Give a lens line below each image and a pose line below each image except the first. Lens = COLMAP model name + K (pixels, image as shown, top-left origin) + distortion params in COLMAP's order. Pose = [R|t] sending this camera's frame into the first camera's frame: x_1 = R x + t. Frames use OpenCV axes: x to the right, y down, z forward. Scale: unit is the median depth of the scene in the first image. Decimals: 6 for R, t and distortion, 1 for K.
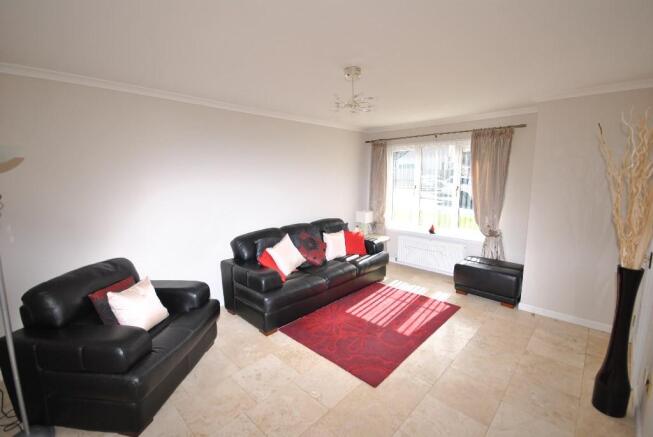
lens RADIAL K [[285.9, 0, 325.1], [0, 285.9, 215.5], [0, 0, 1]] dist [-0.002462, -0.003474]
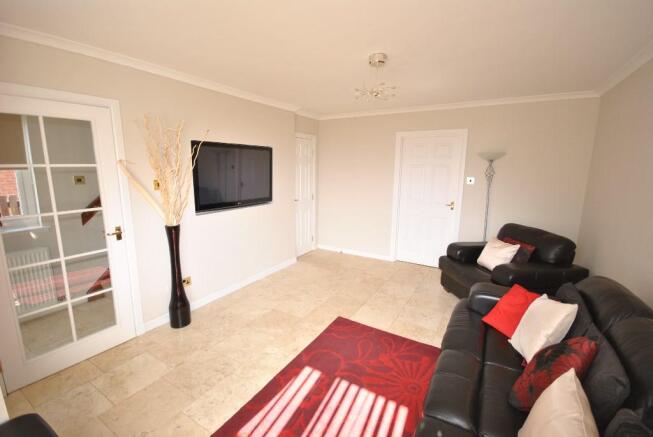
lens RADIAL K [[285.9, 0, 324.3], [0, 285.9, 217.2], [0, 0, 1]] dist [-0.002462, -0.003474]
pose [[-0.975008, 0.037104, -0.219049, 0.327778], [-0.034773, 0.948318, 0.315411, -0.184128], [0.219431, 0.315145, -0.923327, 1.313518]]
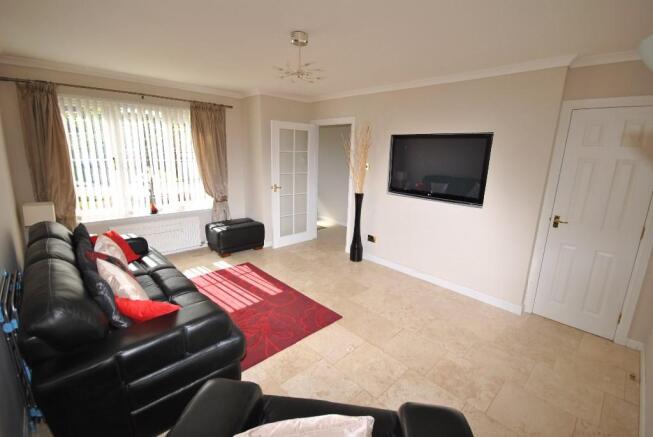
lens RADIAL K [[285.9, 0, 327.6], [0, 285.9, 218.1], [0, 0, 1]] dist [-0.002462, -0.003474]
pose [[0.038421, -0.218771, 0.975019, -0.614337], [0.108504, 0.970884, 0.213568, -0.071870], [-0.993353, 0.097588, 0.061040, 0.585551]]
